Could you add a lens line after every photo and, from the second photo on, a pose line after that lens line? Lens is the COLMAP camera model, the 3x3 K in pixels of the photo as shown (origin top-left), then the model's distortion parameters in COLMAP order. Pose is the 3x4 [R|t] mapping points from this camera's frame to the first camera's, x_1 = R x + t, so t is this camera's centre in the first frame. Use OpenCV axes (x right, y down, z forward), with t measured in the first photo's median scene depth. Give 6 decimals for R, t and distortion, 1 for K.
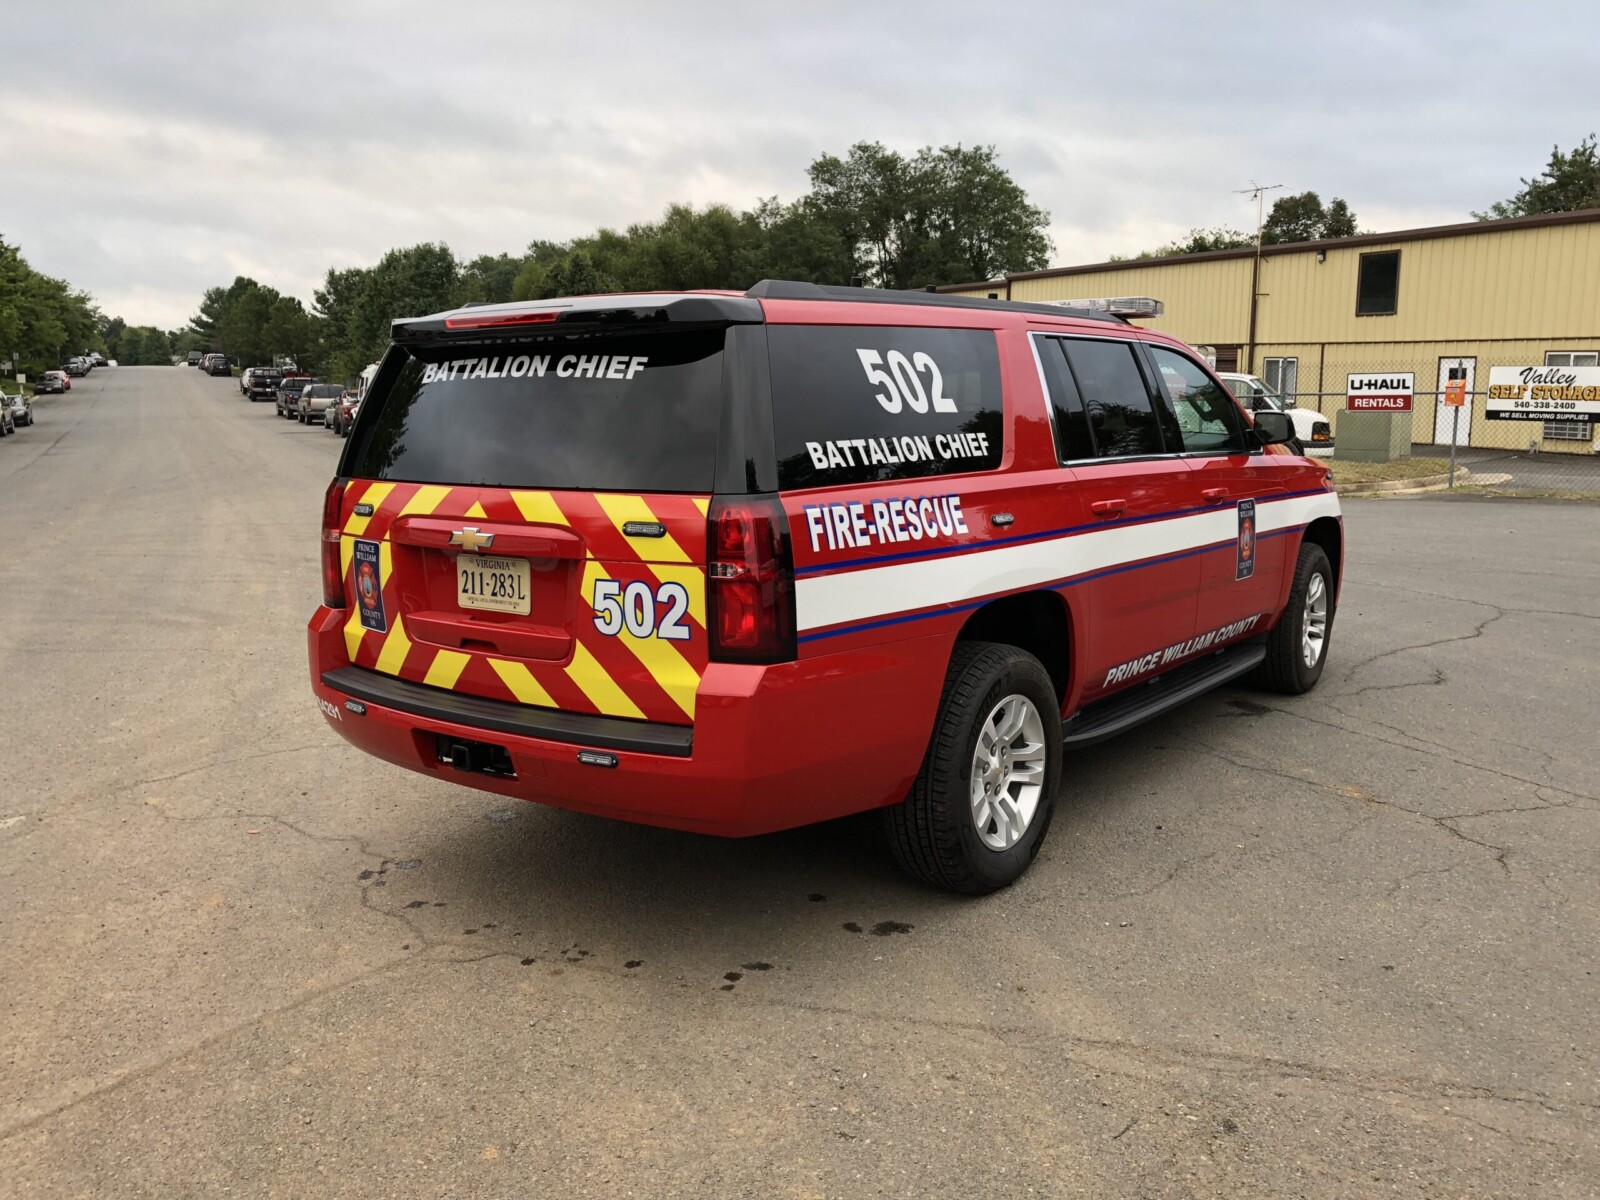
lens RADIAL K [[1303.8, 0, 804.1], [0, 1303.8, 592.7], [0, 0, 1]] dist [0.036876, -0.032280]
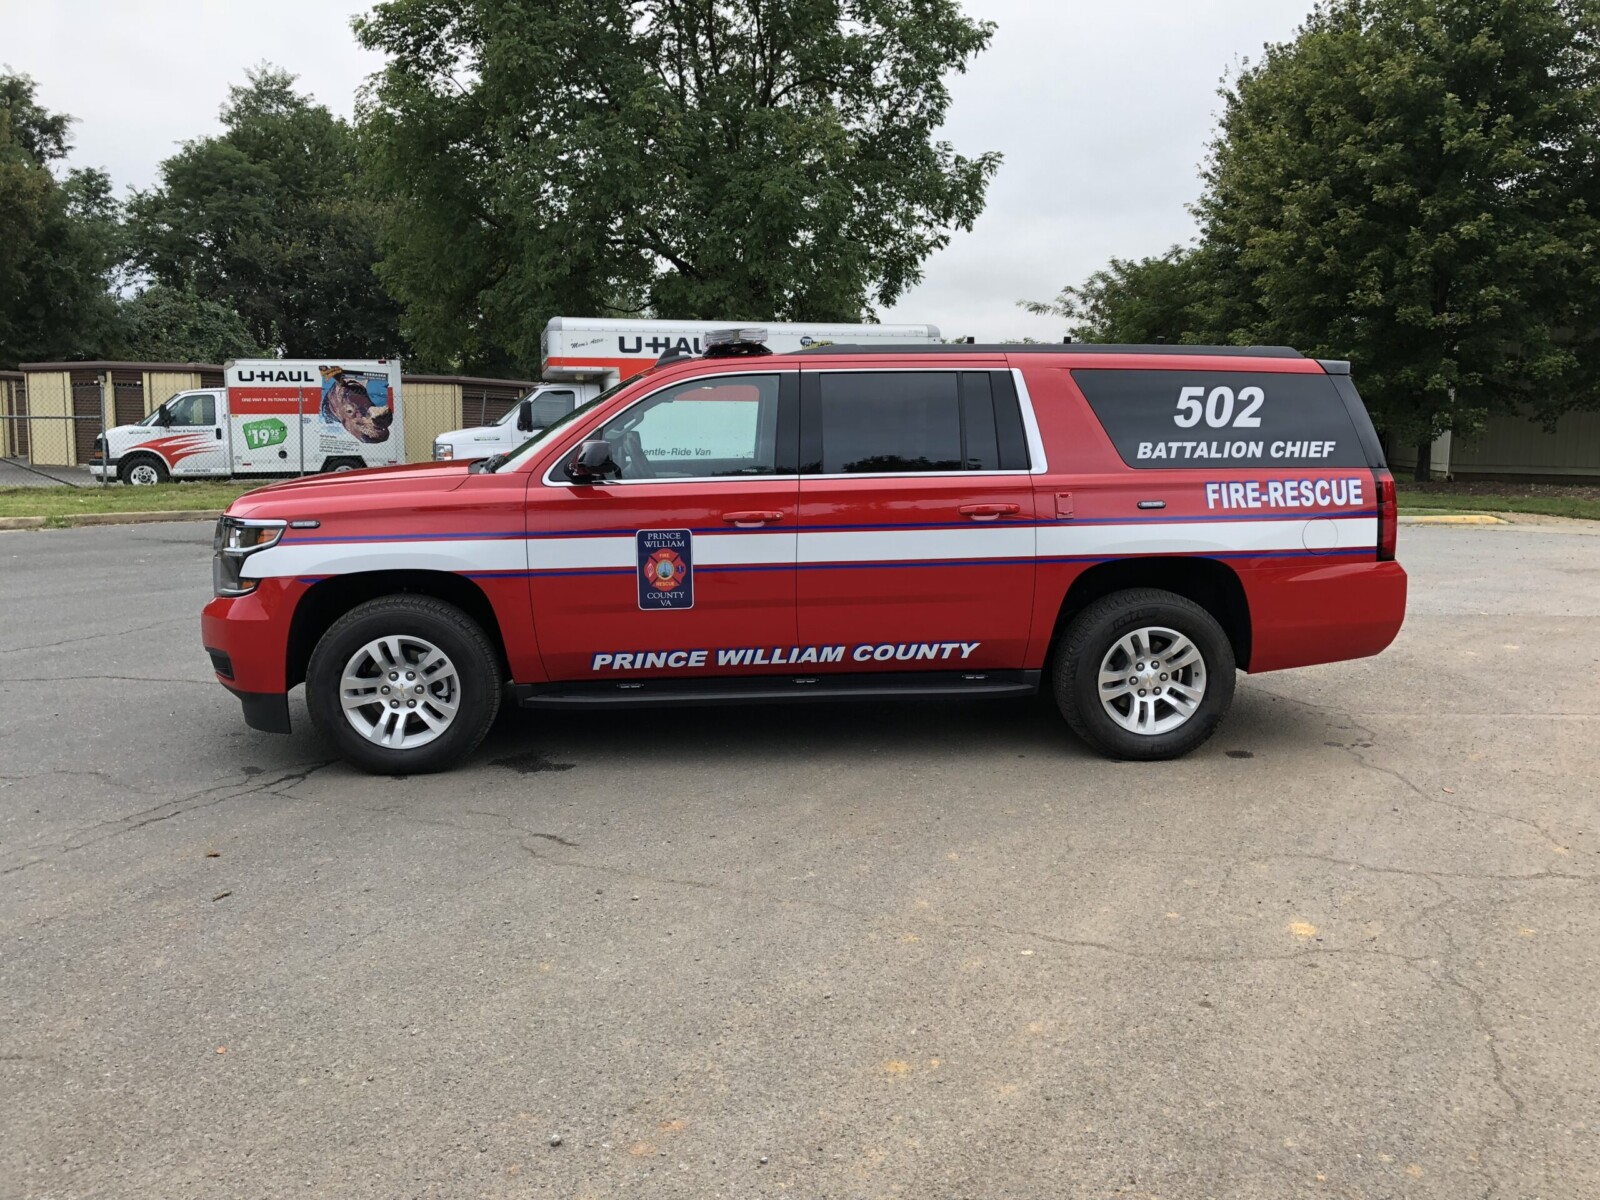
lens RADIAL K [[1303.8, 0, 814.1], [0, 1303.8, 602.9], [0, 0, 1]] dist [0.036876, -0.032280]
pose [[-0.669736, -0.101394, 0.735645, -1.070333], [0.117388, 0.963724, 0.239701, -0.386734], [-0.733263, 0.246892, -0.633538, 2.557156]]
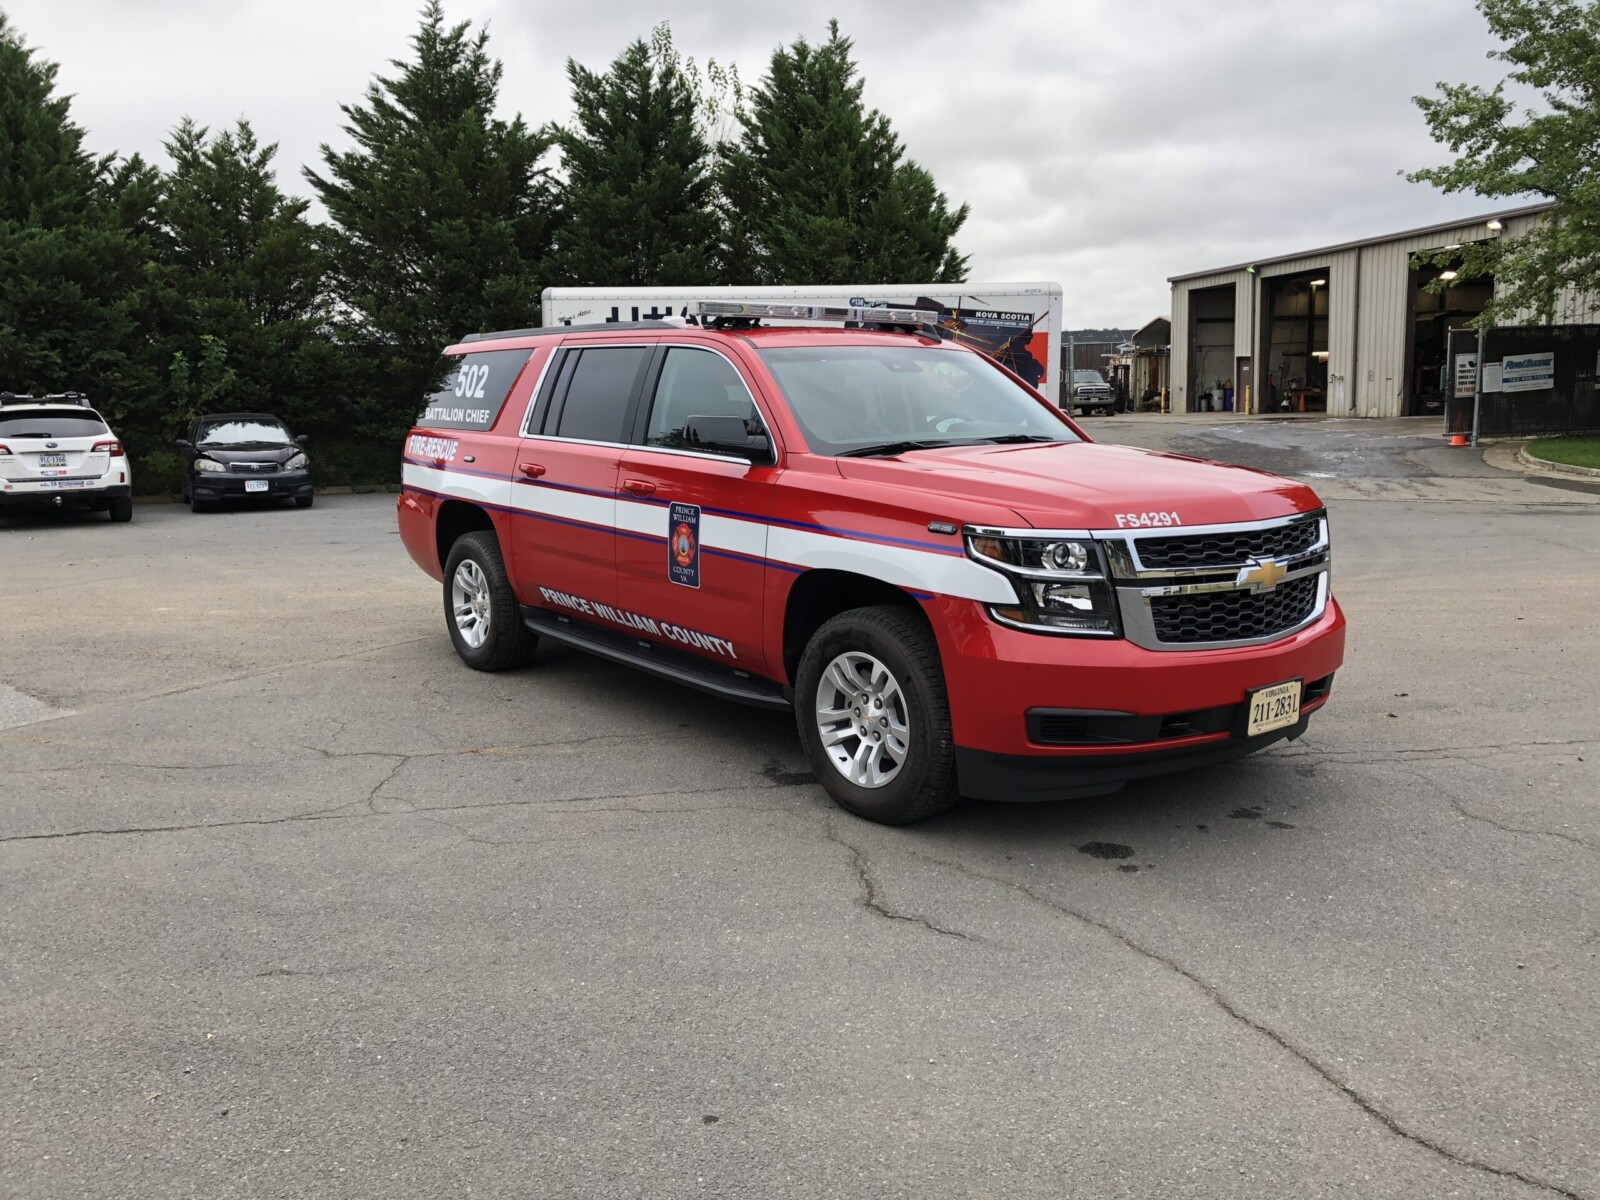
lens RADIAL K [[1303.8, 0, 803.0], [0, 1303.8, 607.8], [0, 0, 1]] dist [0.036876, -0.032280]
pose [[-0.256365, 0.172772, -0.951014, 1.803260], [-0.141347, 0.966618, 0.213709, -0.311339], [0.956189, 0.189210, -0.223386, 1.910641]]
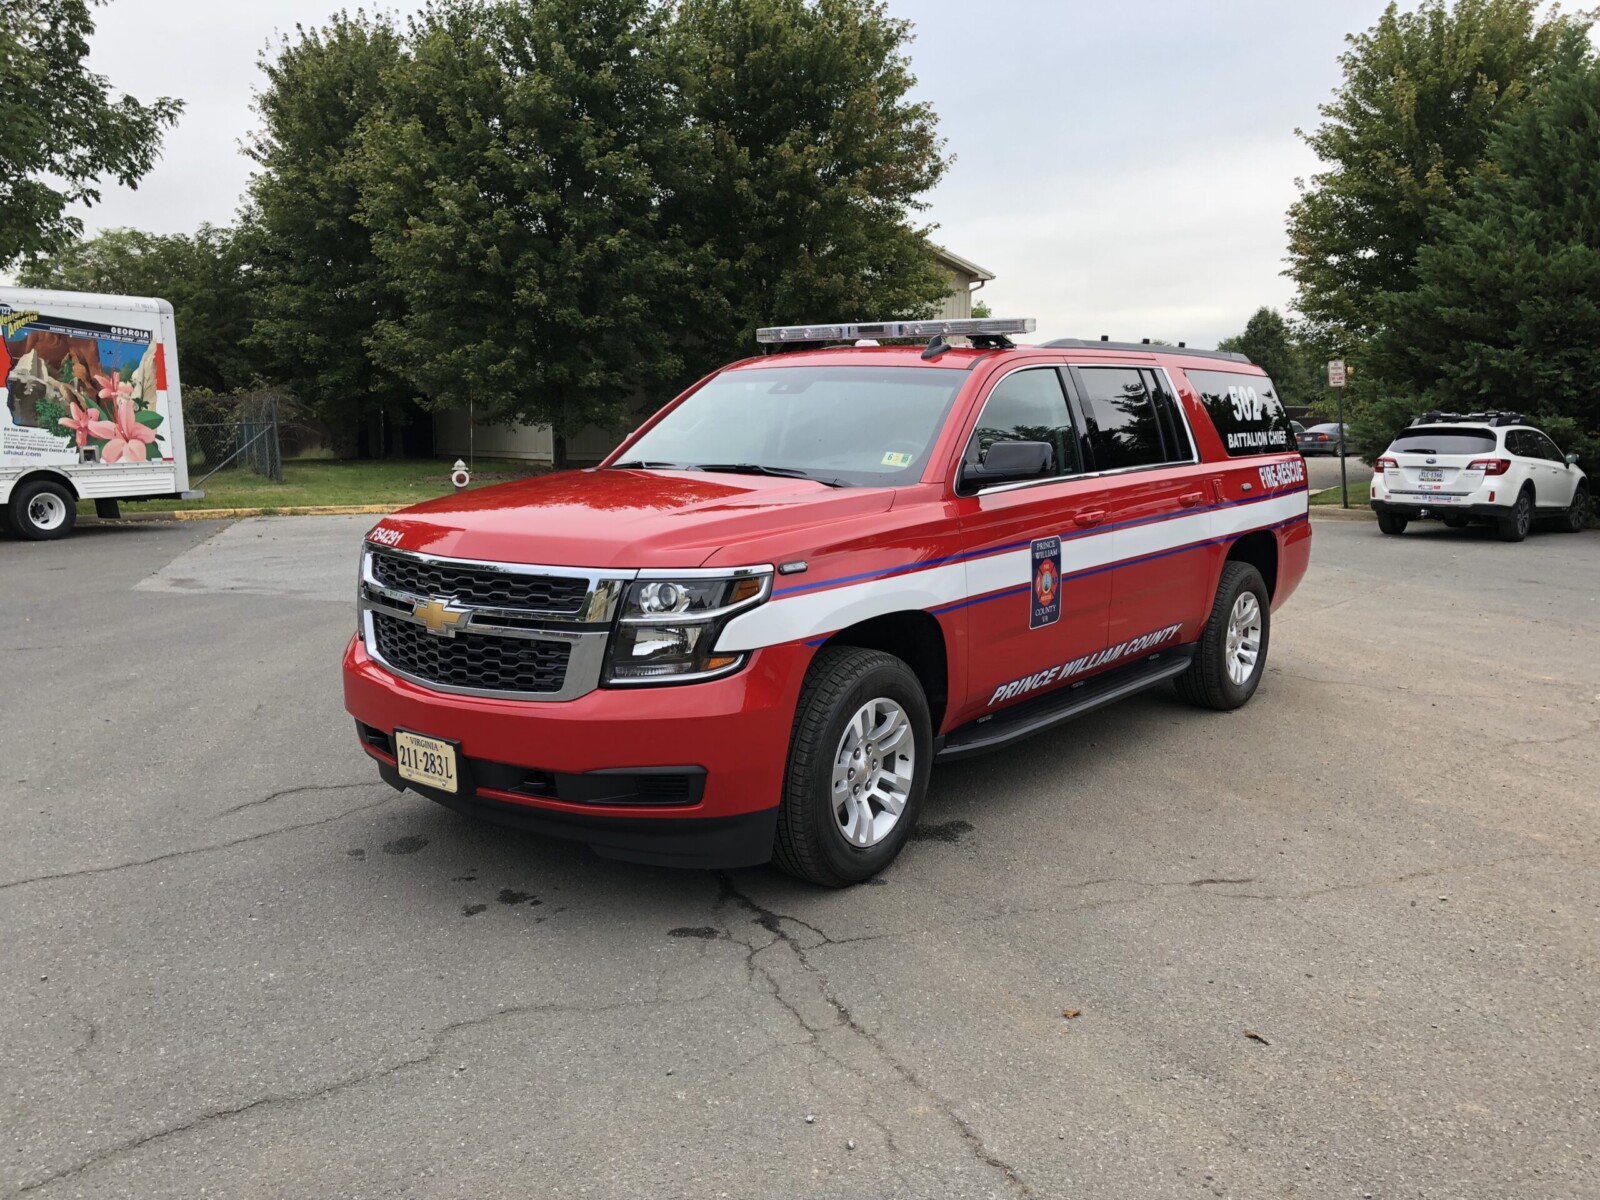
lens RADIAL K [[1303.8, 0, 801.6], [0, 1303.8, 606.6], [0, 0, 1]] dist [0.036876, -0.032280]
pose [[-0.999370, 0.001250, 0.035470, 0.287142], [0.011916, 0.953186, 0.302149, -0.470424], [-0.033432, 0.302381, -0.952601, 3.013824]]
